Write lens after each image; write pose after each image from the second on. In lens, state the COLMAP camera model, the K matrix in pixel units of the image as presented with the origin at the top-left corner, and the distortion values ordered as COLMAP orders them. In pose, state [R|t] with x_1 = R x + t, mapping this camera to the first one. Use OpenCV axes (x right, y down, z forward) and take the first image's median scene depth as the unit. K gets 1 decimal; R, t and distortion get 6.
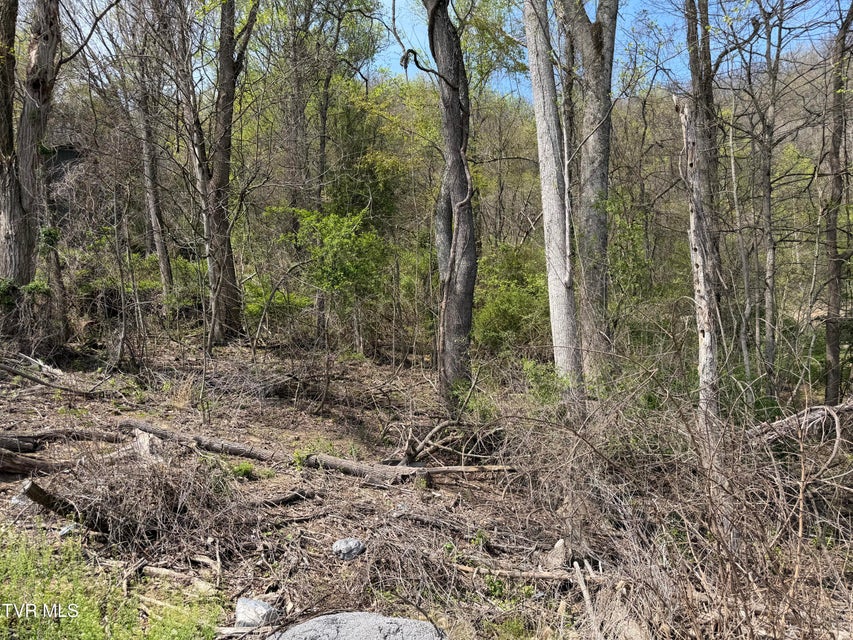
lens RADIAL K [[609.1, 0, 426.5], [0, 609.1, 320.0], [0, 0, 1]] dist [0.085994, -0.152408]
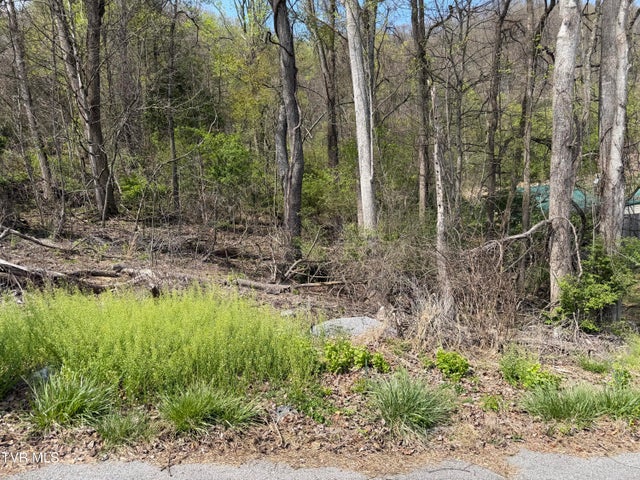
lens RADIAL K [[457.0, 0, 320.0], [0, 457.0, 240.0], [0, 0, 1]] dist [0.085994, -0.152408]
pose [[0.969996, -0.030684, 0.241175, -0.185070], [0.009214, 0.995931, 0.089650, -0.004376], [-0.242945, -0.084738, 0.966332, -0.221420]]
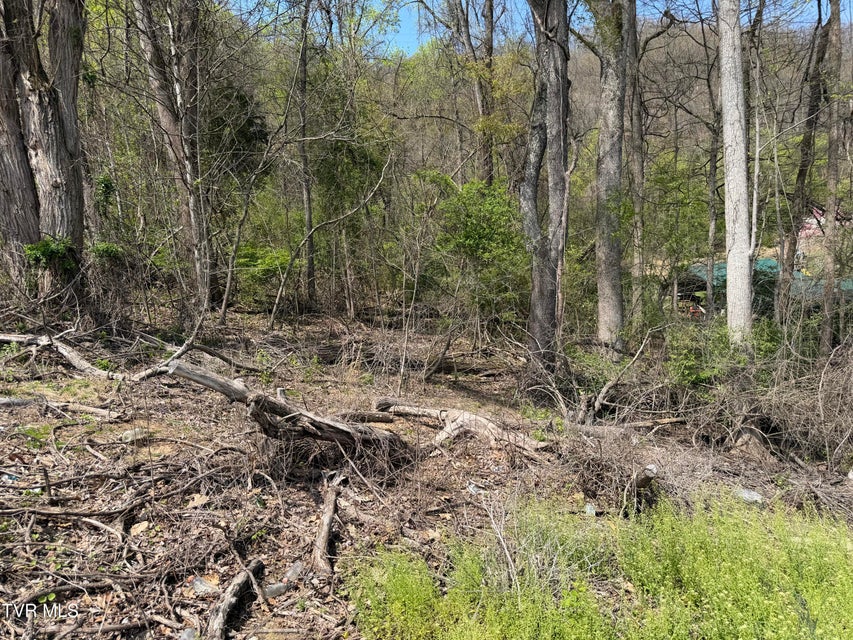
lens RADIAL K [[609.1, 0, 426.5], [0, 609.1, 320.0], [0, 0, 1]] dist [0.085994, -0.152408]
pose [[0.947214, -0.026133, 0.319536, -0.524827], [0.002868, 0.997323, 0.073064, -0.019327], [-0.320590, -0.068291, 0.944753, 0.078365]]
